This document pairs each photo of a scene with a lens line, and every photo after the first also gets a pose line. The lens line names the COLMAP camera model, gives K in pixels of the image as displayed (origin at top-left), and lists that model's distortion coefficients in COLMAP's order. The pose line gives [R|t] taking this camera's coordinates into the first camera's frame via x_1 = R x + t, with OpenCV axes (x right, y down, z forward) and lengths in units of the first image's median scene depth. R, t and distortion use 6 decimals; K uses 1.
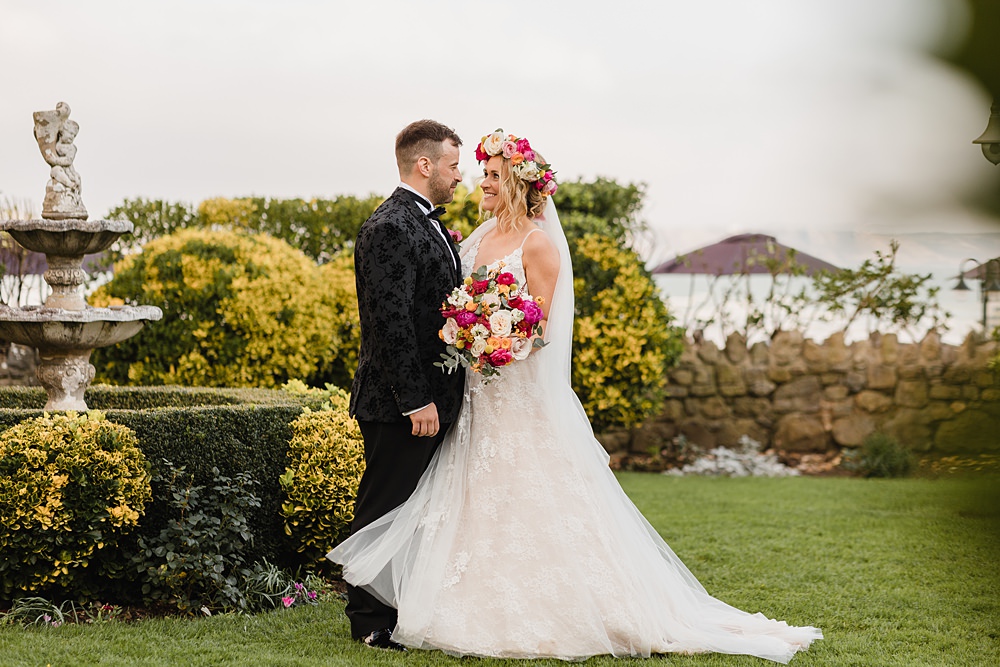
lens RADIAL K [[2470.8, 0, 470.0], [0, 2470.8, 333.0], [0, 0, 1]] dist [0.392058, 0.035207]
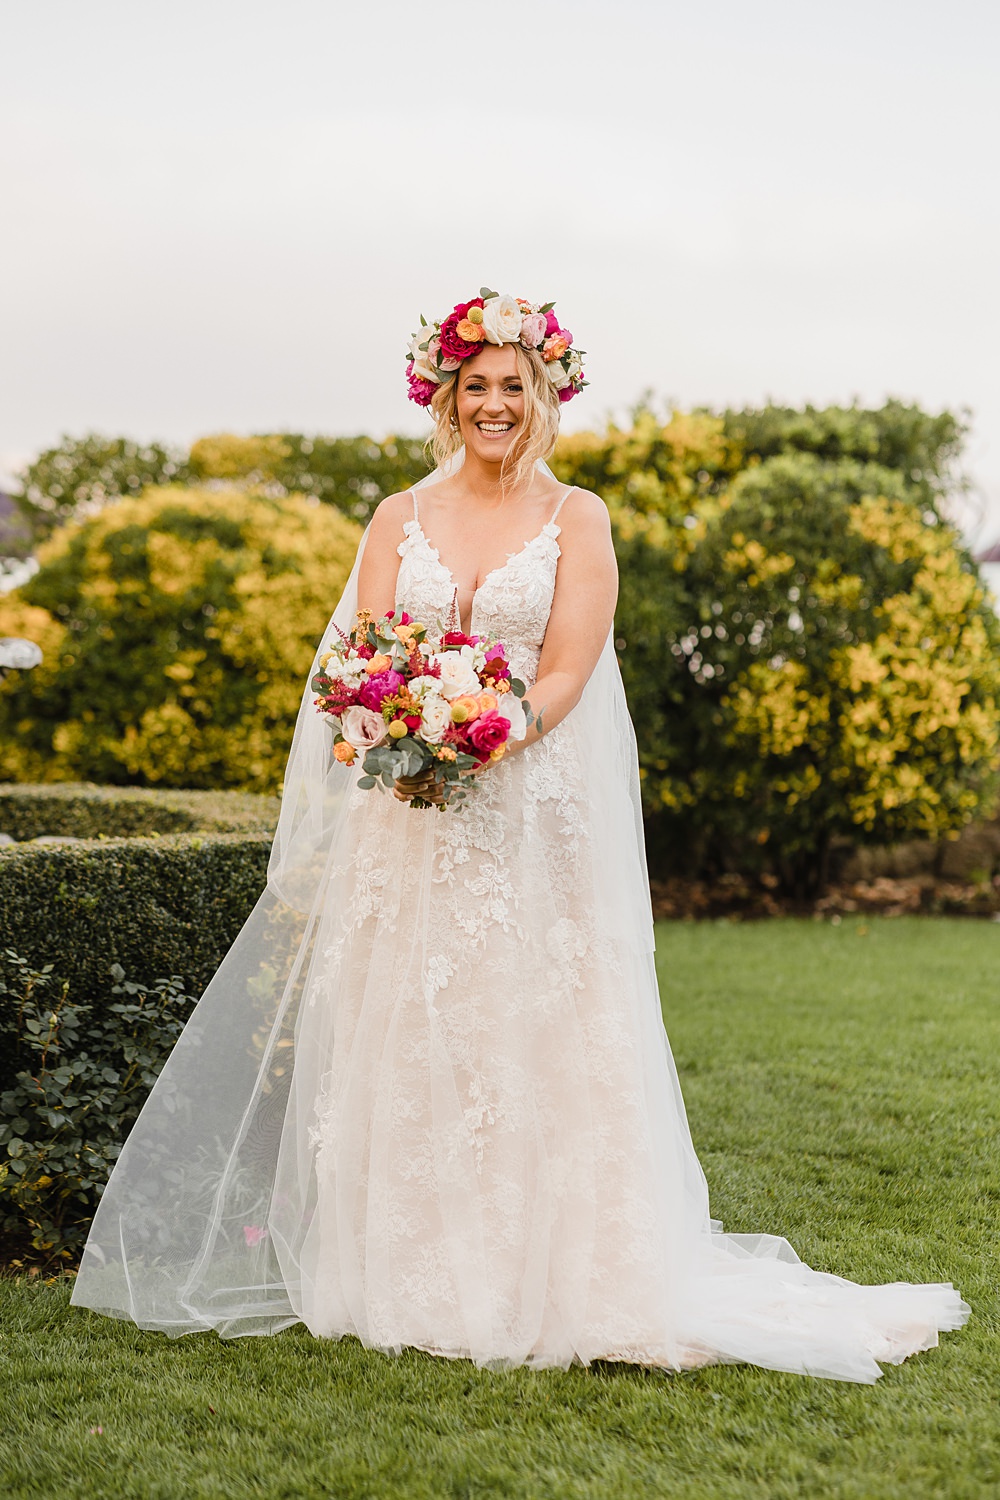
lens RADIAL K [[3526.1, 0, 458.7], [0, 3526.1, 749.4], [0, 0, 1]] dist [0.194301, -0.539705]
pose [[0.997591, 0.009585, -0.068698, 0.010711], [-0.007255, 0.999393, 0.034086, -0.009903], [0.068983, -0.033506, 0.997055, 0.190895]]
